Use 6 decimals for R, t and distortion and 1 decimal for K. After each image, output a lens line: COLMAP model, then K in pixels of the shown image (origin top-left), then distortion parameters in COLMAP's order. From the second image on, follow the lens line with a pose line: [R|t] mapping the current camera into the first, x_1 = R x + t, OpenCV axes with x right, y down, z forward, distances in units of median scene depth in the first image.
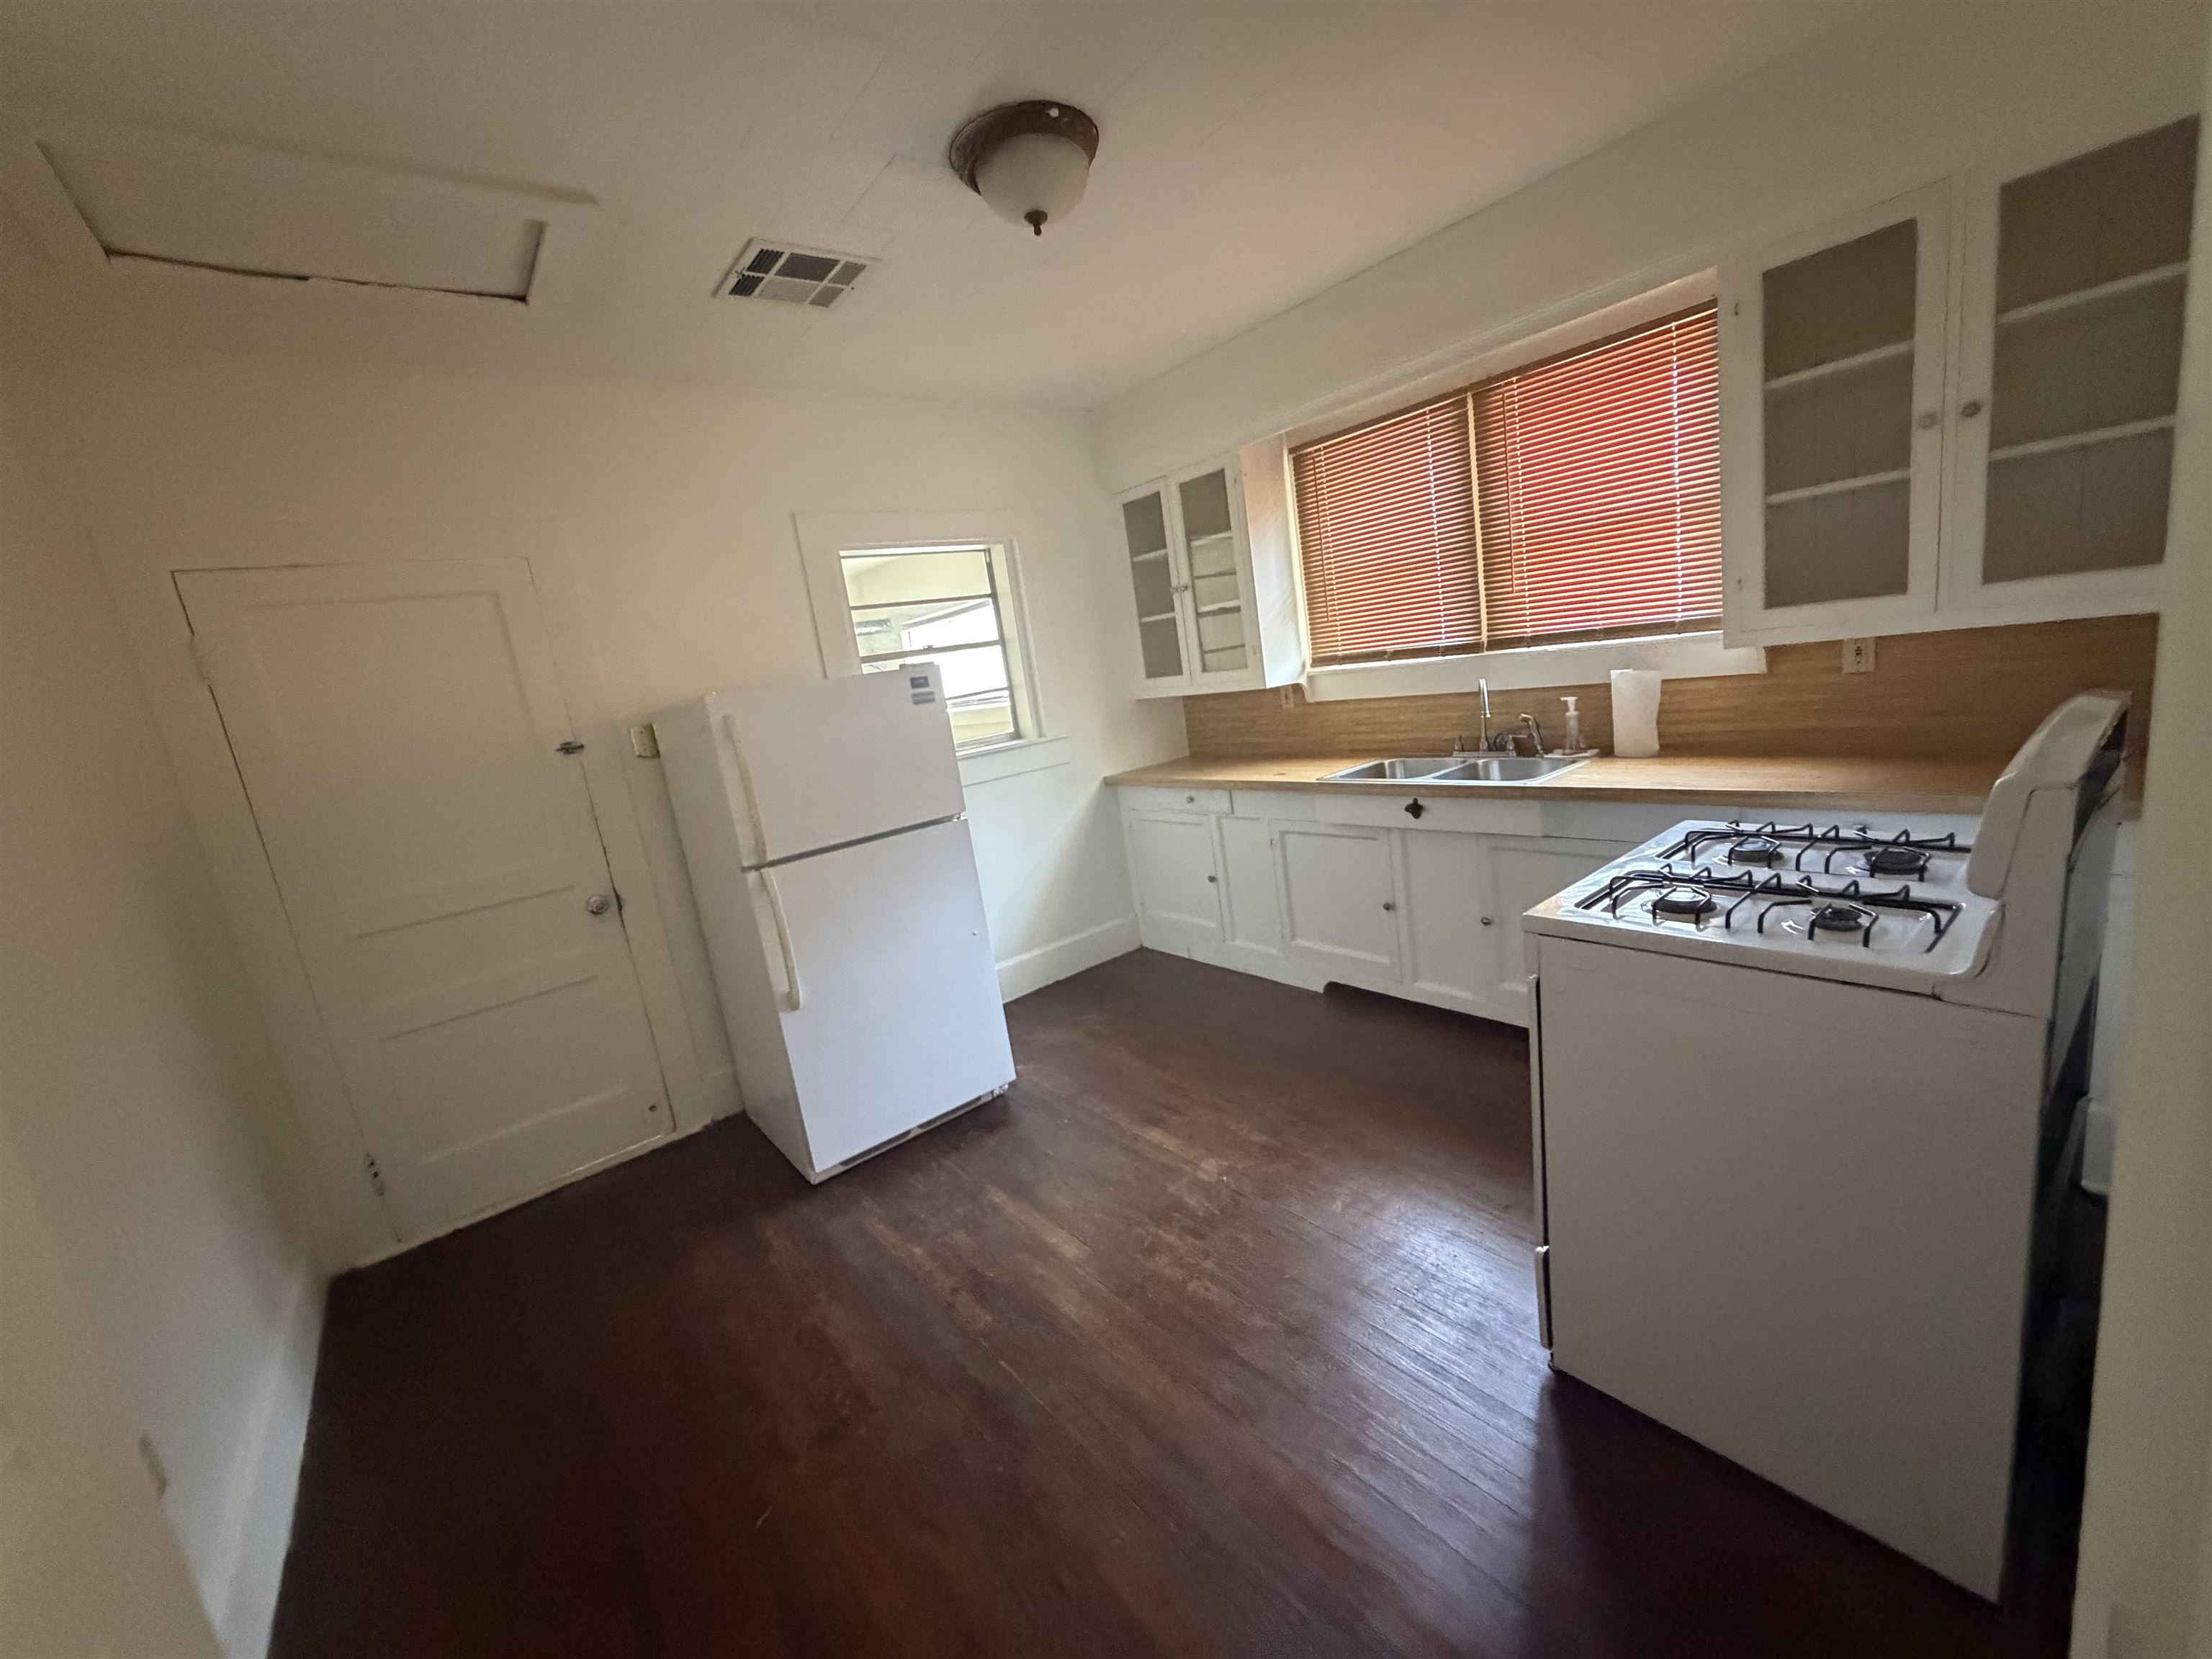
lens RADIAL K [[872.8, 0, 1106.0], [0, 872.8, 829.5], [0, 0, 1]] dist [0.001762, 0.000218]
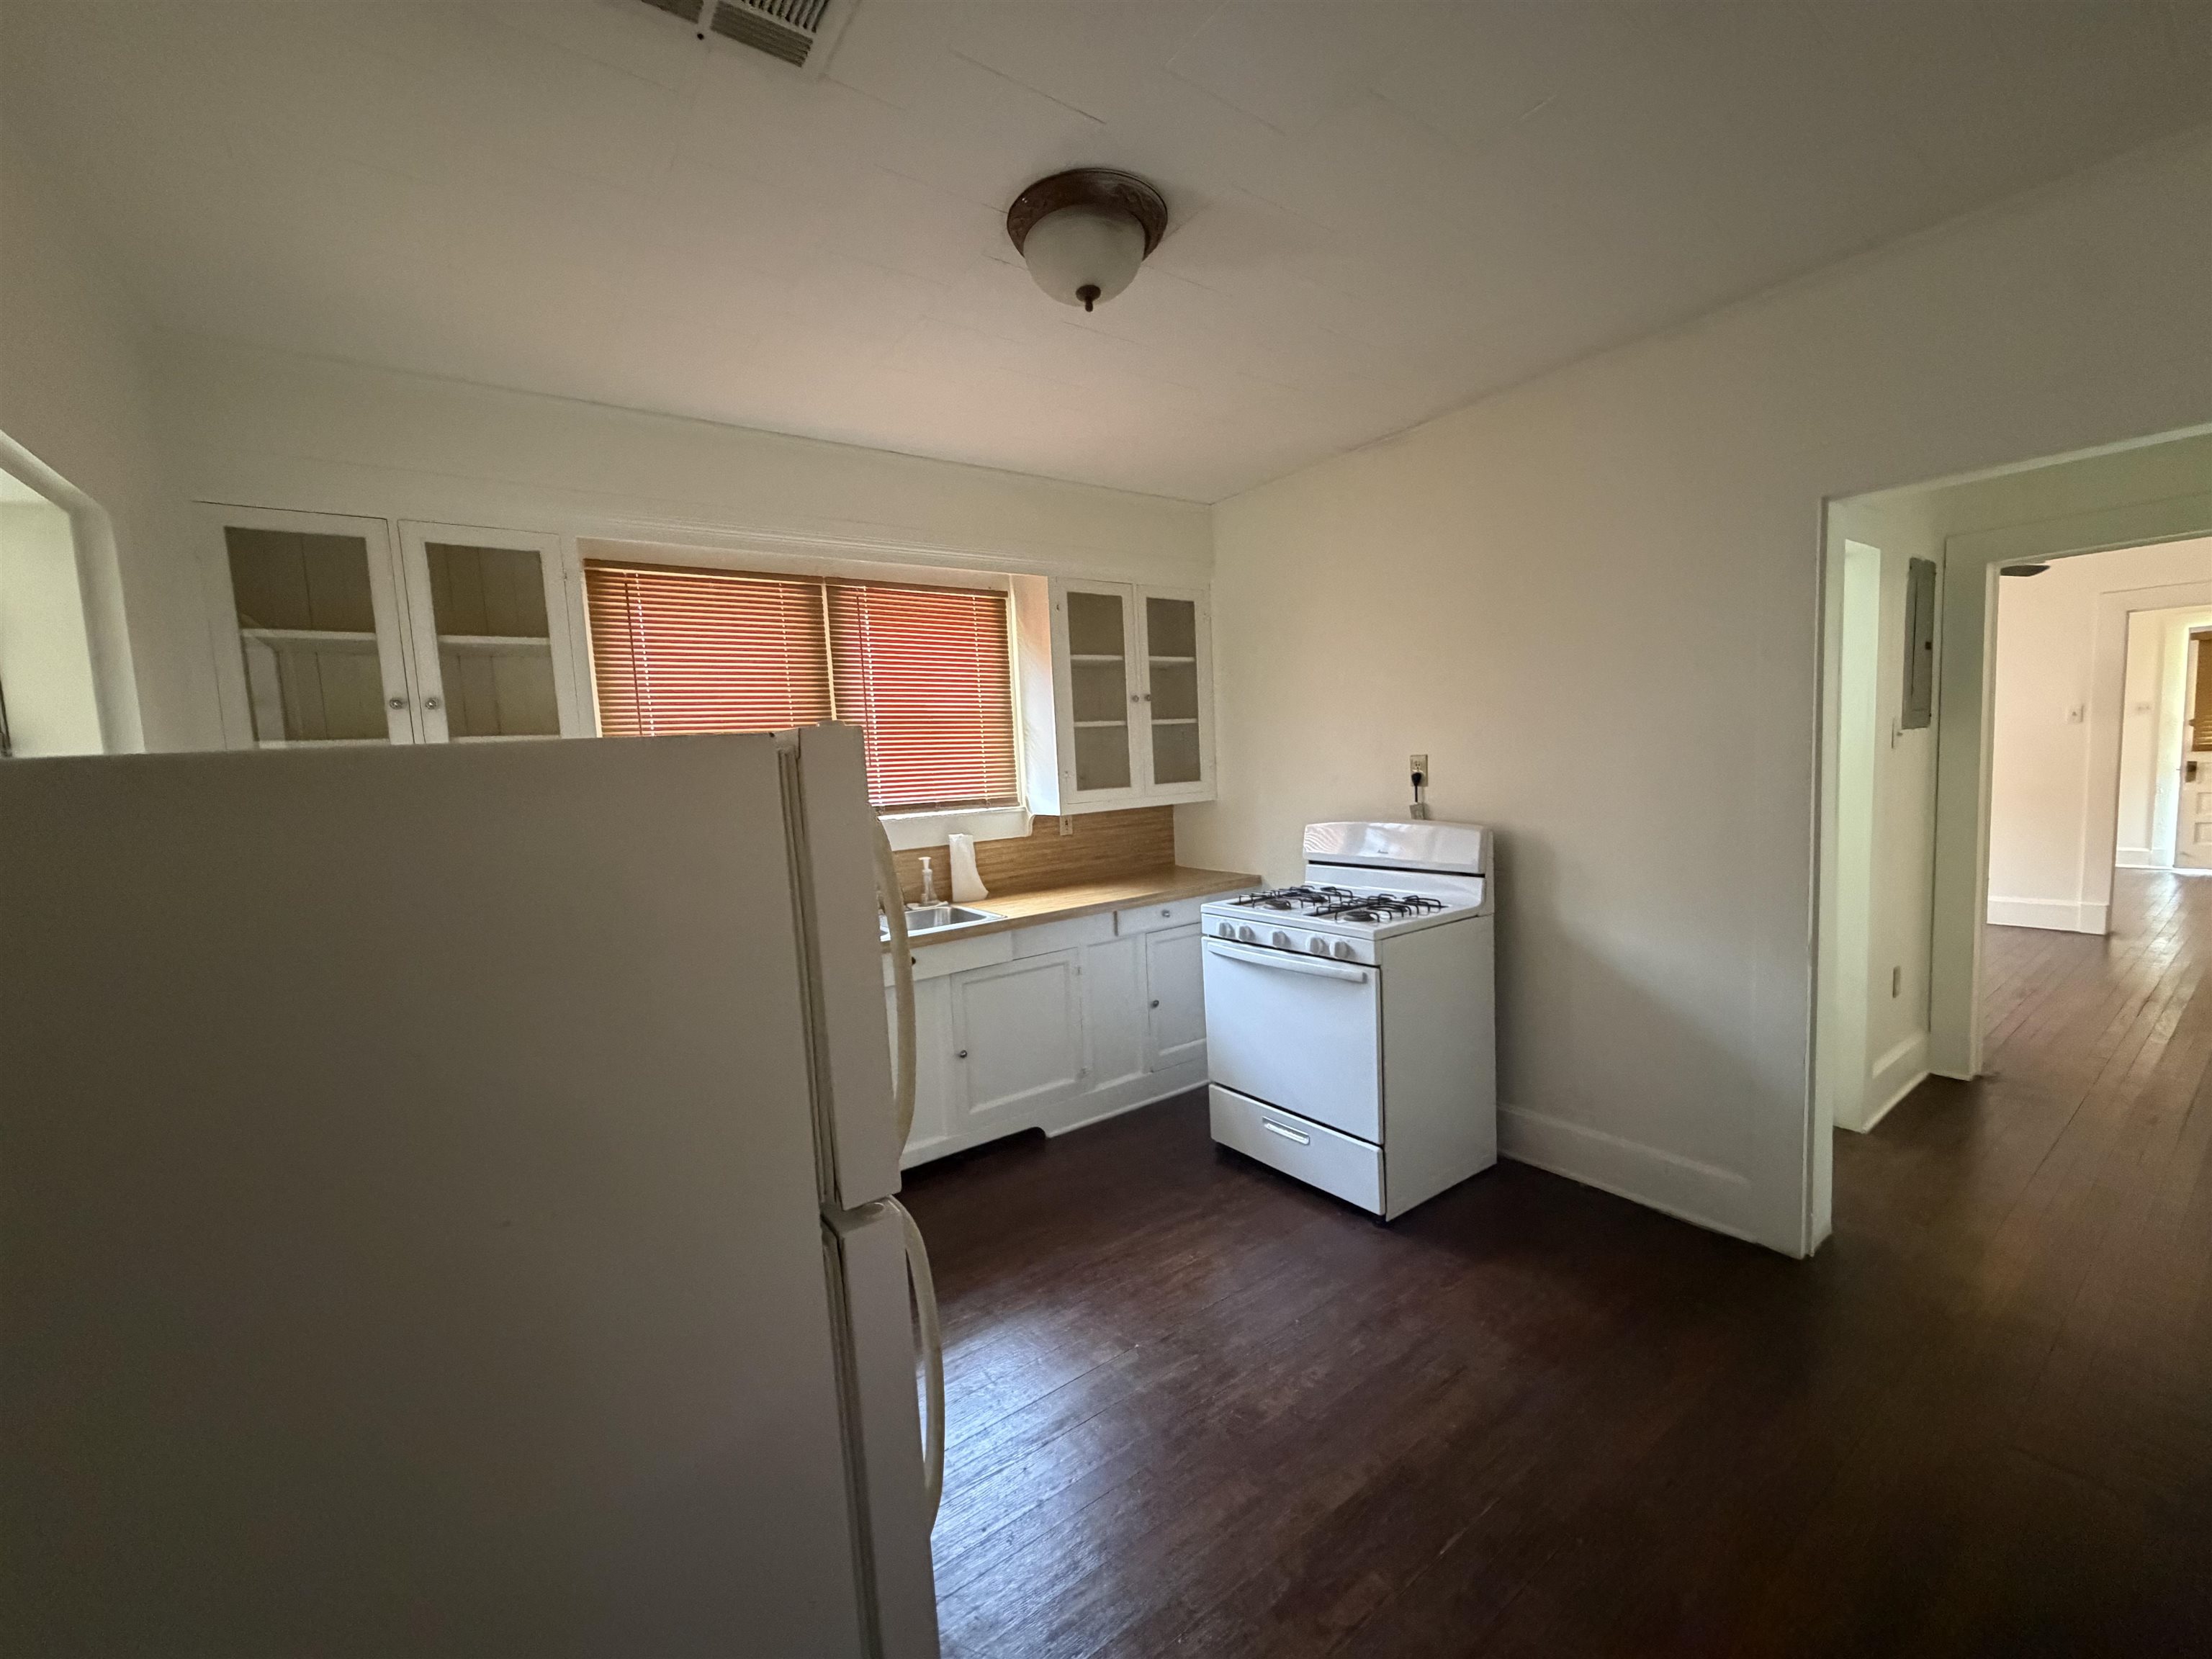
lens RADIAL K [[872.8, 0, 1106.0], [0, 872.8, 829.5], [0, 0, 1]] dist [0.001762, 0.000218]
pose [[0.064348, 0.064580, 0.995836, -0.689094], [0.241724, 0.967177, -0.078341, -0.039243], [-0.968209, 0.245759, 0.046625, 0.760380]]
